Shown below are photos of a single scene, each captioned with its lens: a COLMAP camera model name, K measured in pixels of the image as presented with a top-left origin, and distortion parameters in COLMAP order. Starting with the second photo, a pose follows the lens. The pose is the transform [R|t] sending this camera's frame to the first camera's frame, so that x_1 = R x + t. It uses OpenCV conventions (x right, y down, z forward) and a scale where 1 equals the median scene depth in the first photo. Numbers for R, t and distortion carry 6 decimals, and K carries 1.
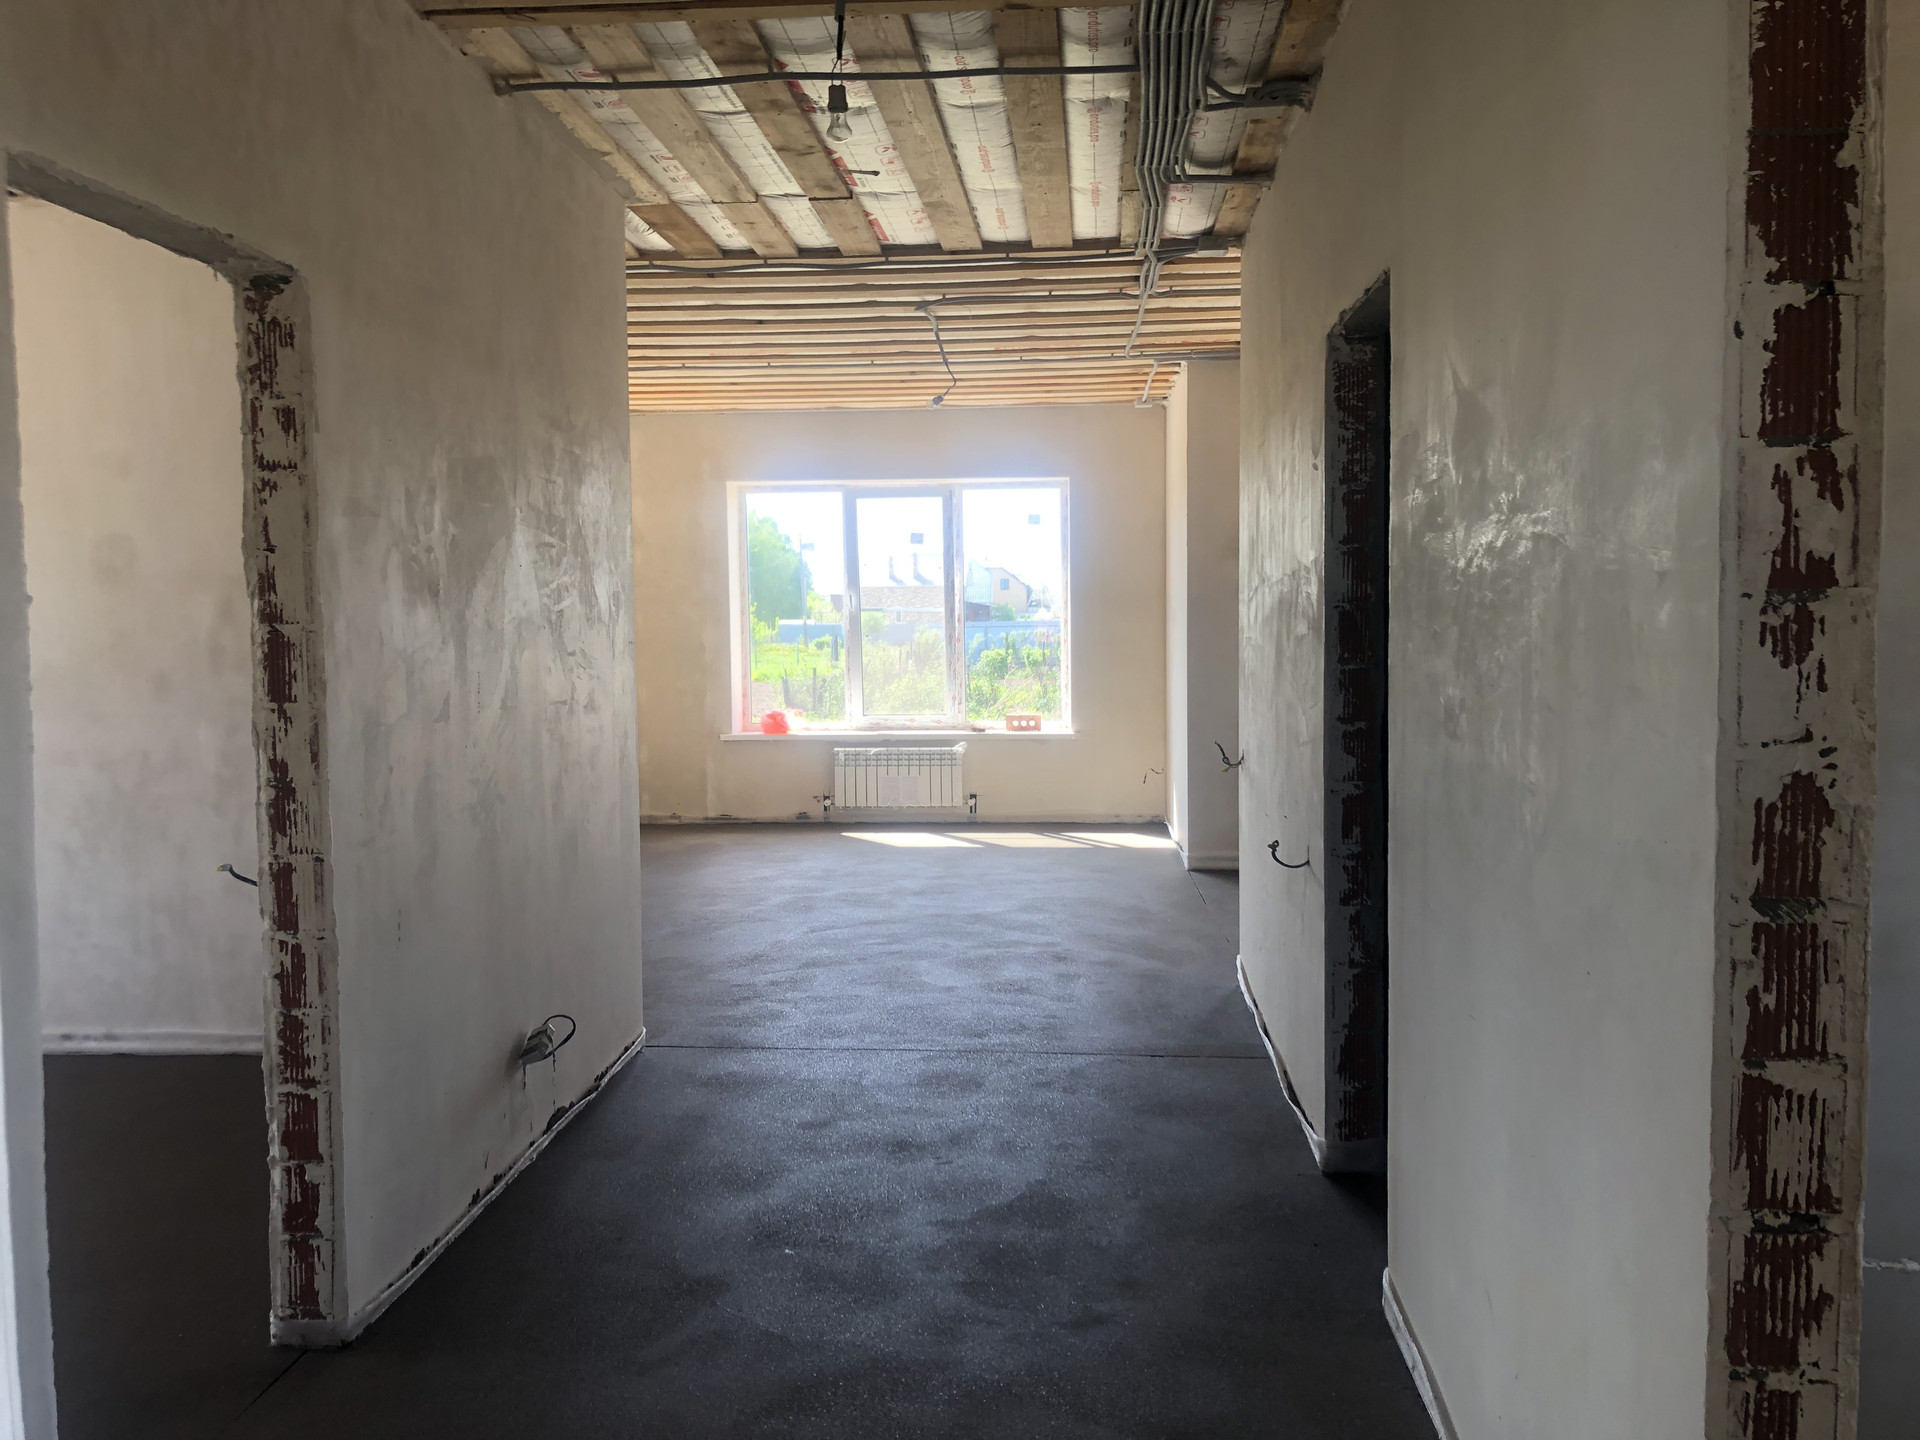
lens RADIAL K [[1591.1, 0, 977.9], [0, 1591.1, 714.0], [0, 0, 1]] dist [0.055913, -0.058668]
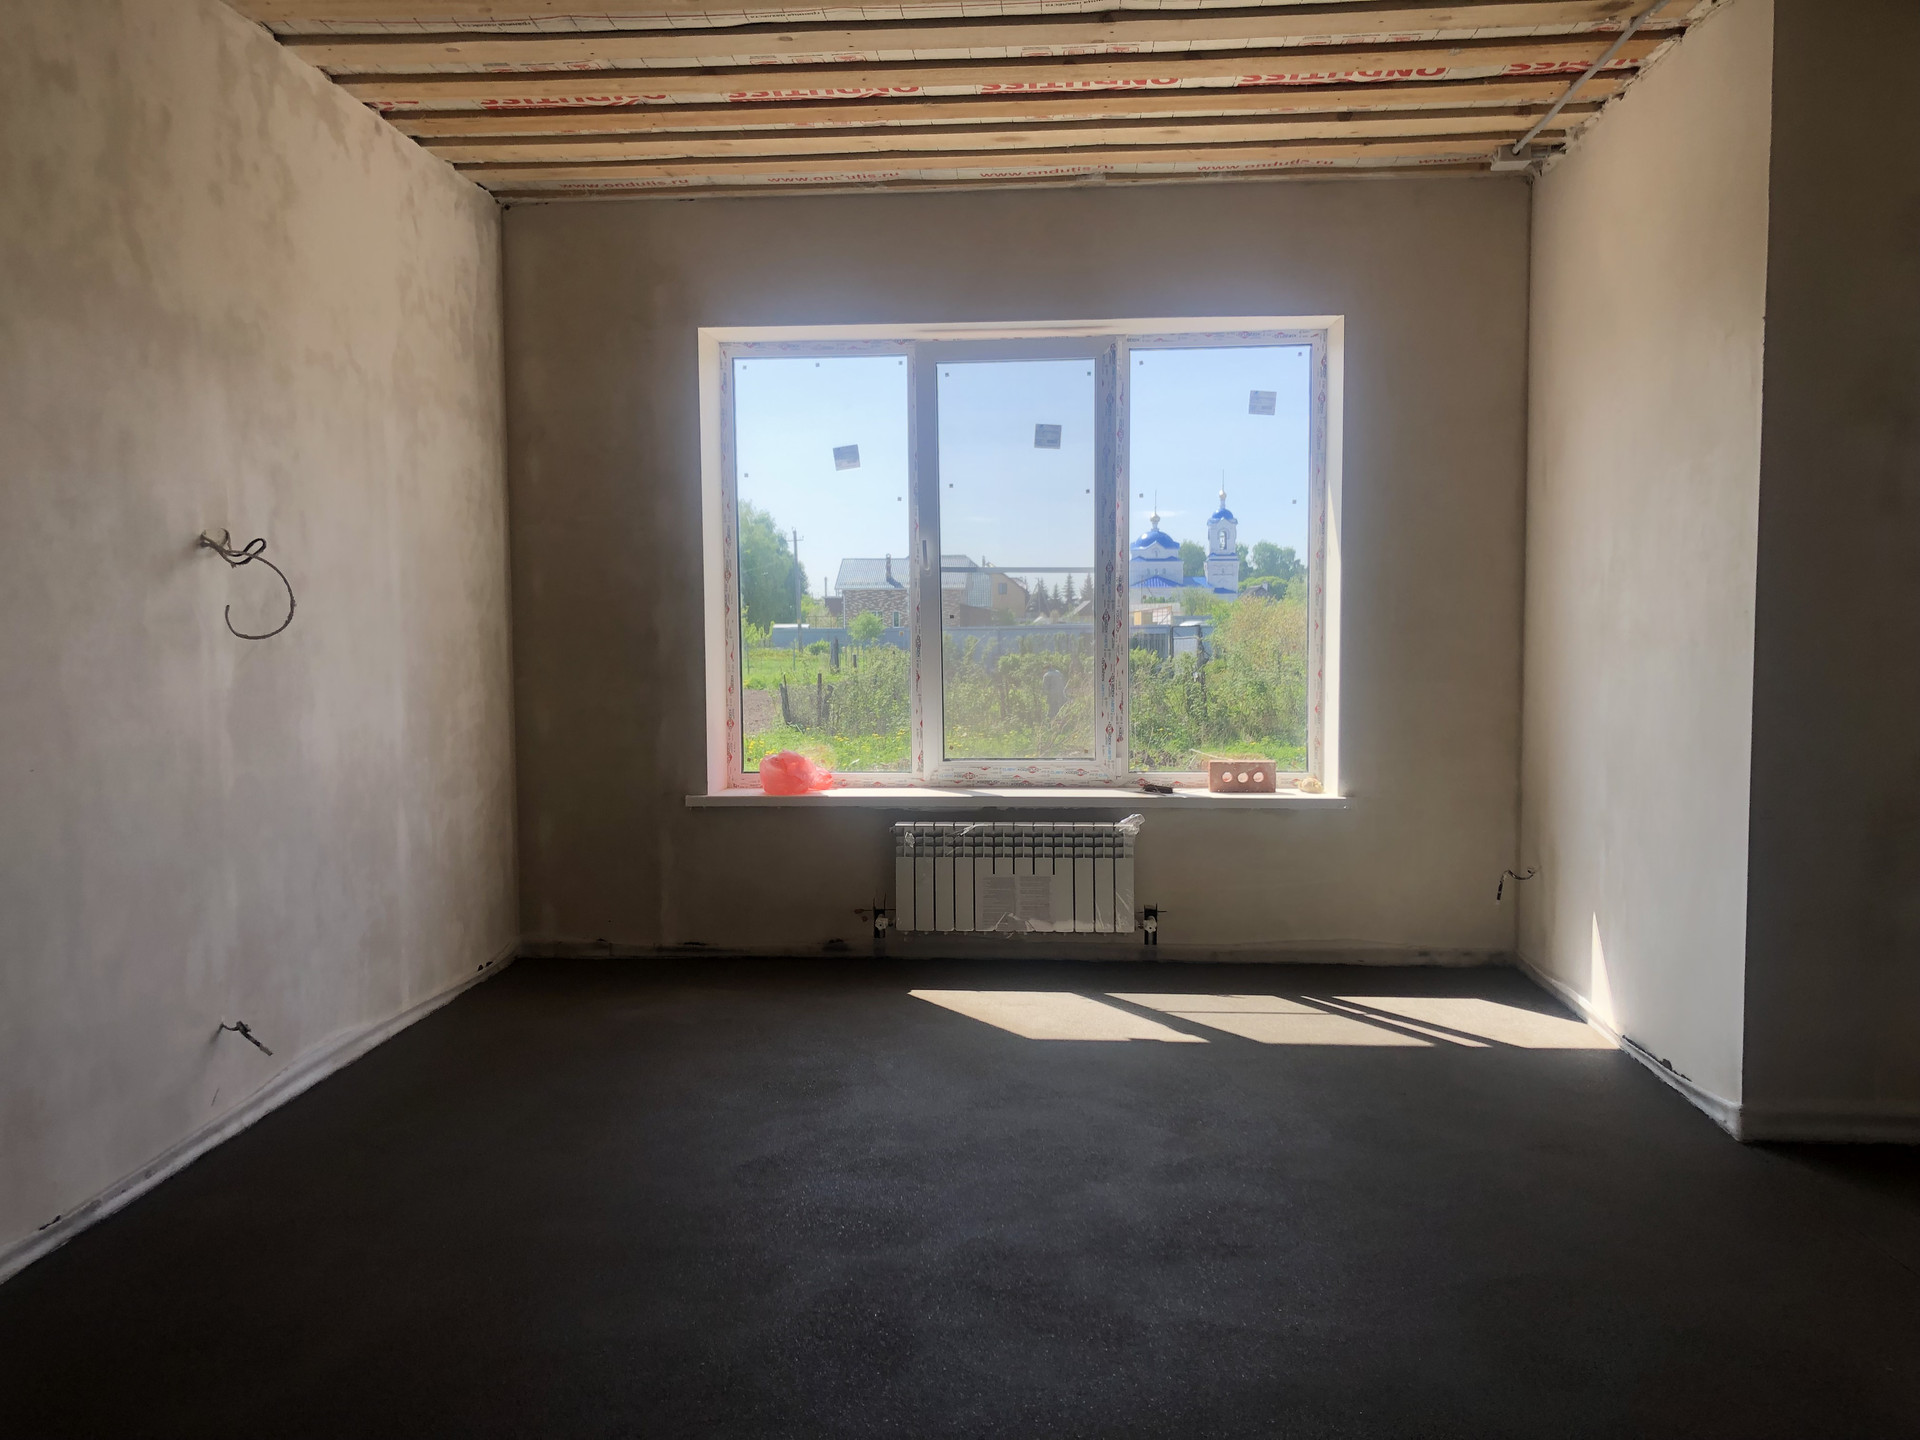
lens RADIAL K [[1591.1, 0, 947.4], [0, 1591.1, 722.7], [0, 0, 1]] dist [0.055913, -0.058668]
pose [[0.999894, 0.004146, -0.013944, -0.064333], [-0.004127, 0.999991, 0.001400, -0.013175], [0.013949, -0.001343, 0.999902, 0.455197]]
